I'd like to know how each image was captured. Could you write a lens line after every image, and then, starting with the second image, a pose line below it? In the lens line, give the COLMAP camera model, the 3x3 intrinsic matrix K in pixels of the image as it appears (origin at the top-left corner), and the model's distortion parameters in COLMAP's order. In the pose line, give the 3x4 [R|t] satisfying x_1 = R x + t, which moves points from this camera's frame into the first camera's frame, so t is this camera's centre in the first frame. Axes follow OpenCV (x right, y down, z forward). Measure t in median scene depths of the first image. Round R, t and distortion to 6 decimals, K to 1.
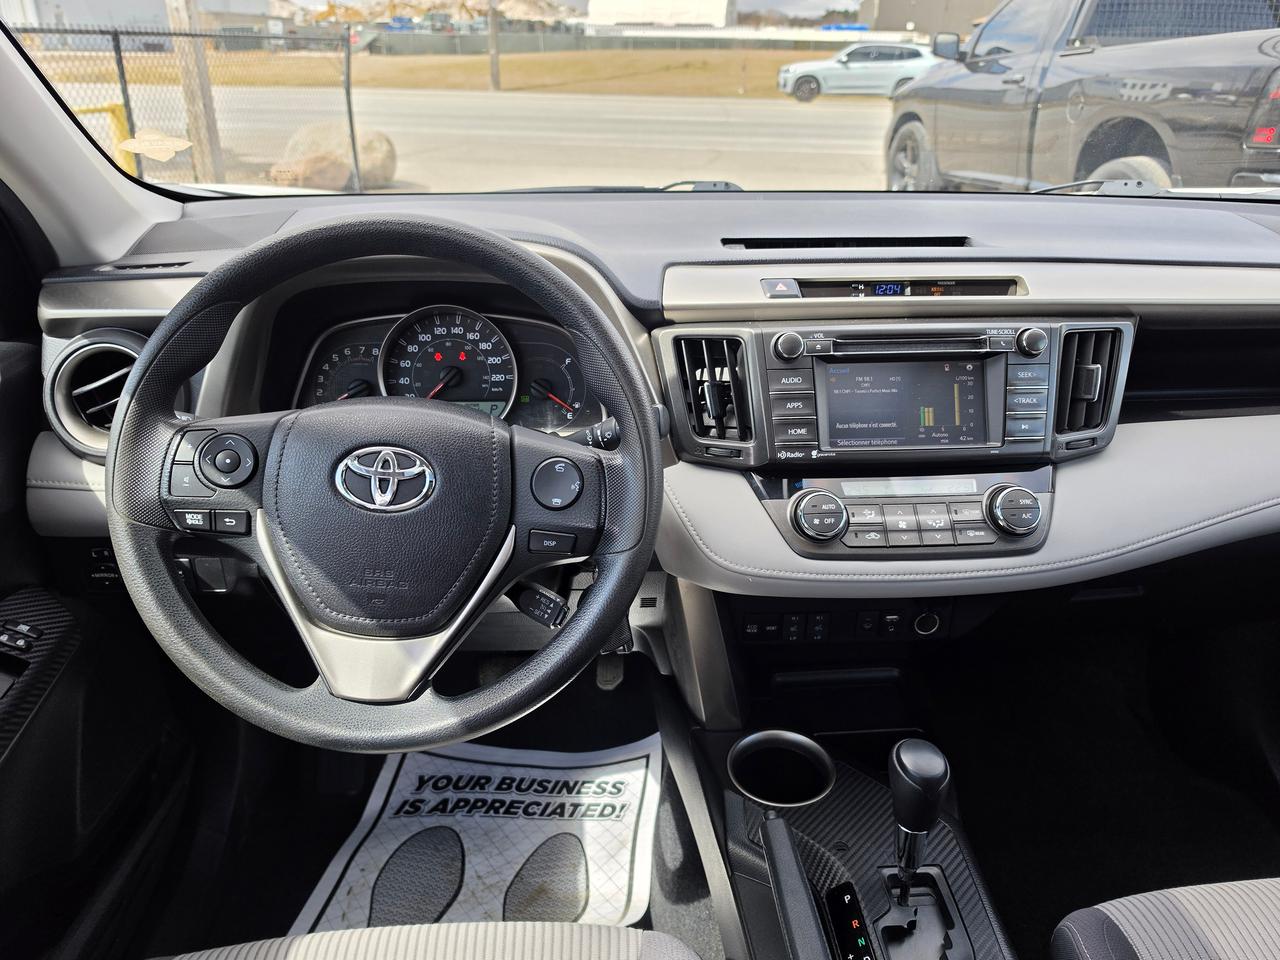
lens RADIAL K [[882.3, 0, 642.5], [0, 882.3, 483.5], [0, 0, 1]] dist [0.047744, -0.052647]
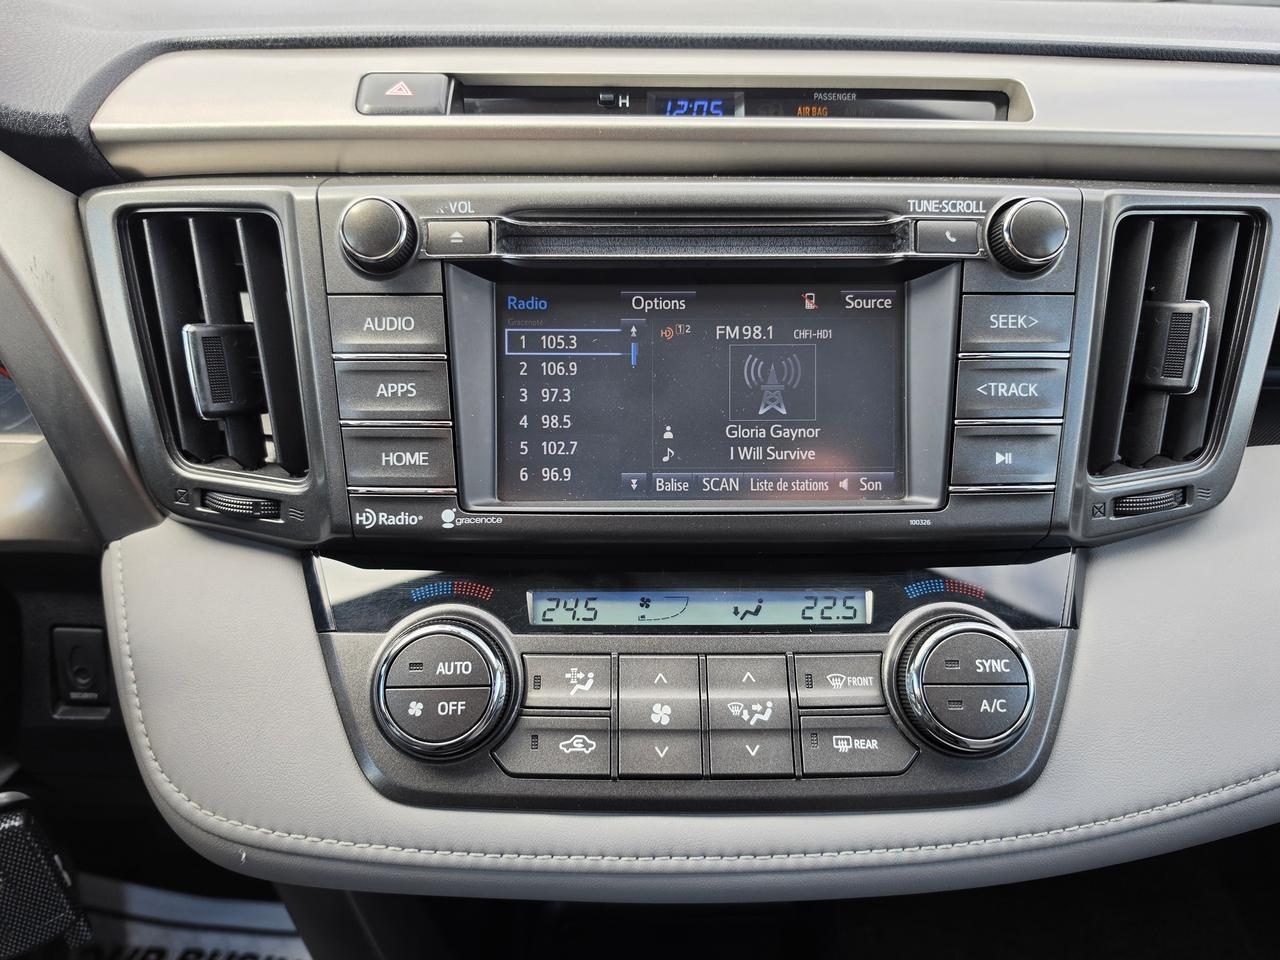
lens RADIAL K [[882.3, 0, 674.9], [0, 882.3, 480.4], [0, 0, 1]] dist [0.047744, -0.052647]
pose [[0.999003, 0.022170, -0.038752, 0.301031], [-0.020728, 0.999092, 0.037219, -0.064907], [0.039542, -0.036378, 0.998555, 0.605824]]
